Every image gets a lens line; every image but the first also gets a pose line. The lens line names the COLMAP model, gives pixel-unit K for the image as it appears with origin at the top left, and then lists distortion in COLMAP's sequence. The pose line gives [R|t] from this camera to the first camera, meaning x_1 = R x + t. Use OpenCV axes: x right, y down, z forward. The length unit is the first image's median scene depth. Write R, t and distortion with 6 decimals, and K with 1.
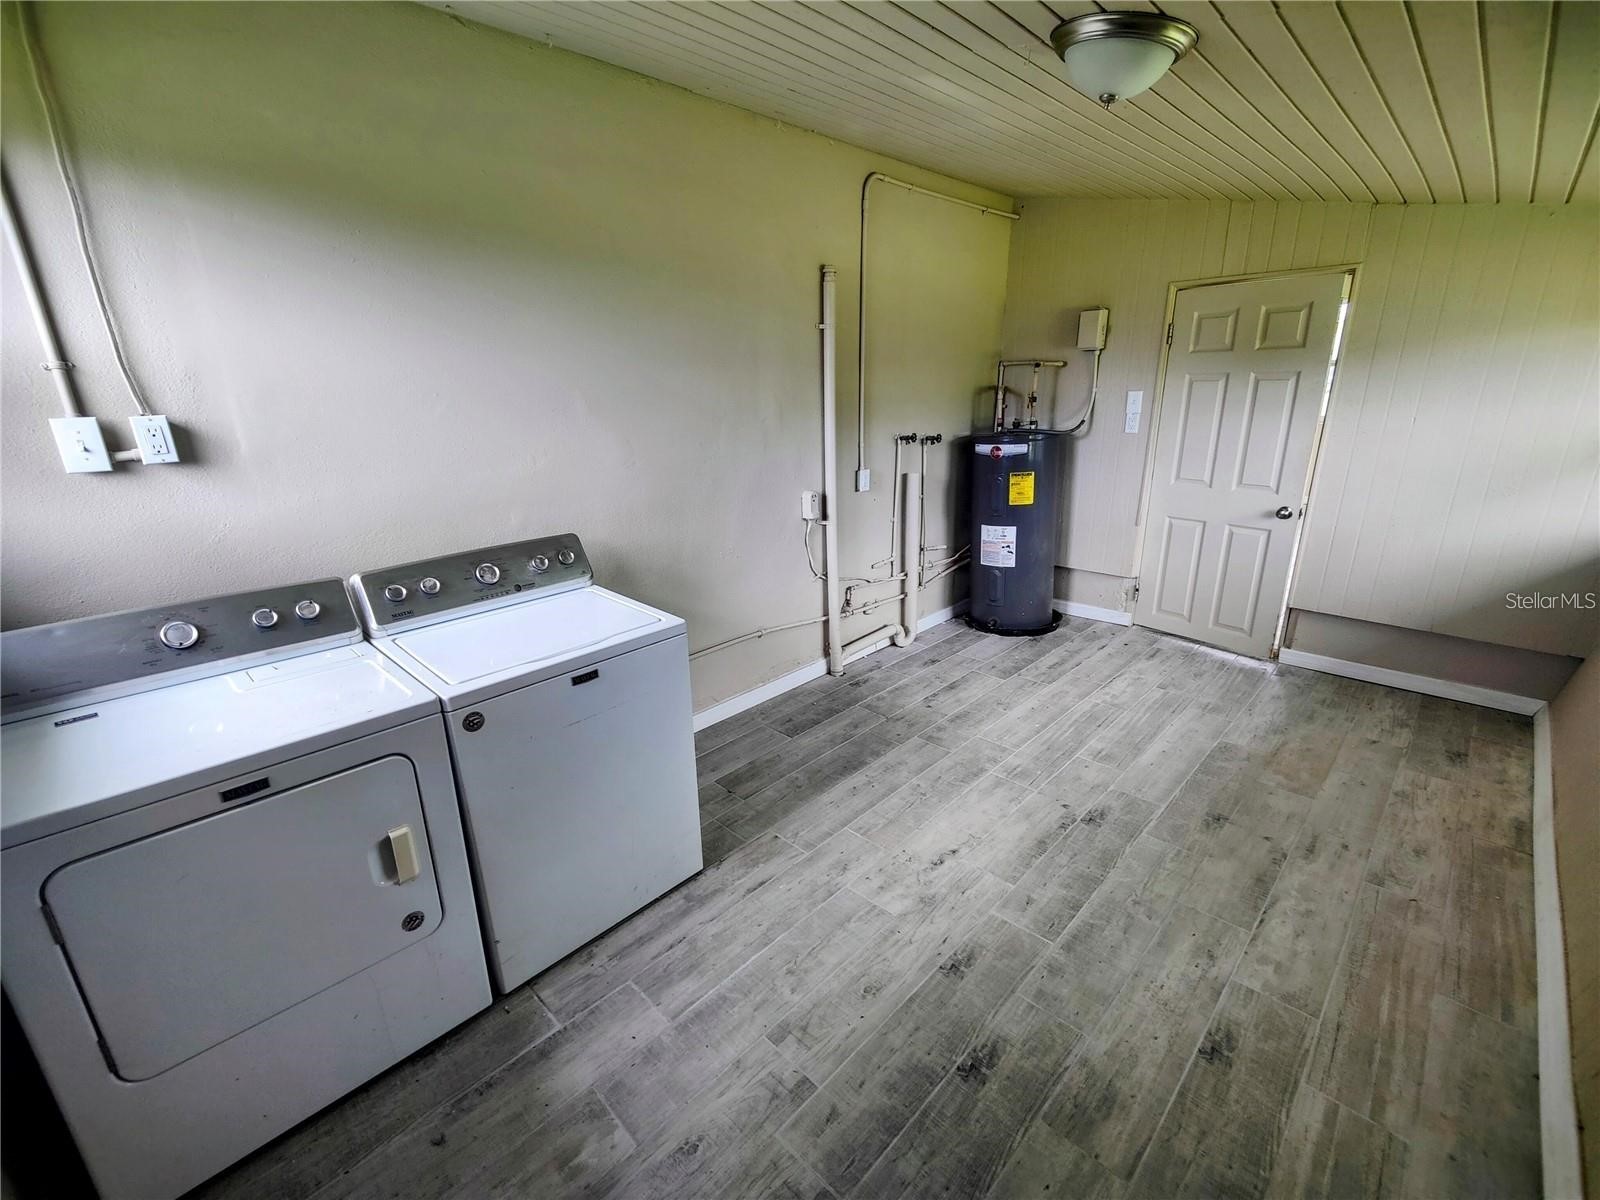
lens RADIAL K [[690.8, 0, 796.4], [0, 690.8, 604.8], [0, 0, 1]] dist [-0.014963, -0.001914]
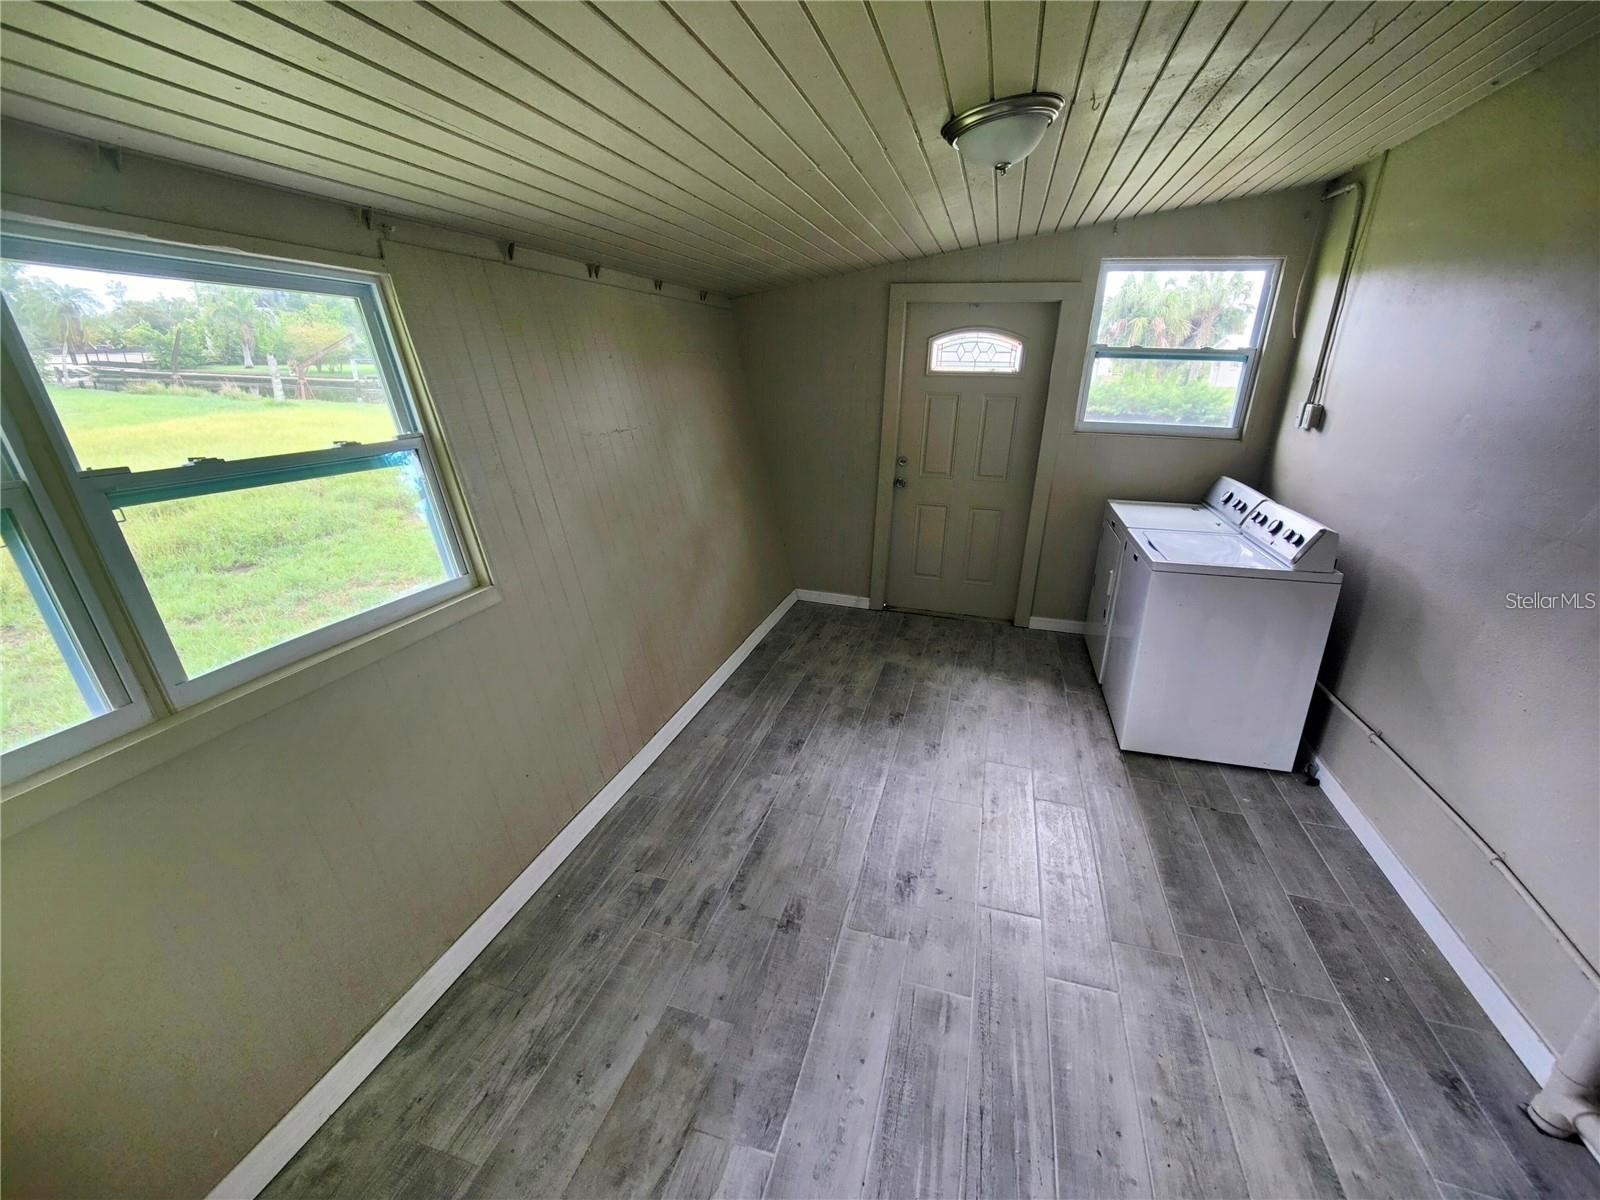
lens RADIAL K [[690.8, 0, 797.9], [0, 690.8, 598.3], [0, 0, 1]] dist [-0.014963, -0.001914]
pose [[-0.875853, 0.169087, -0.451986, 1.090708], [-0.143555, 0.802916, 0.578548, -0.612130], [0.460732, 0.571608, -0.678963, 1.600913]]
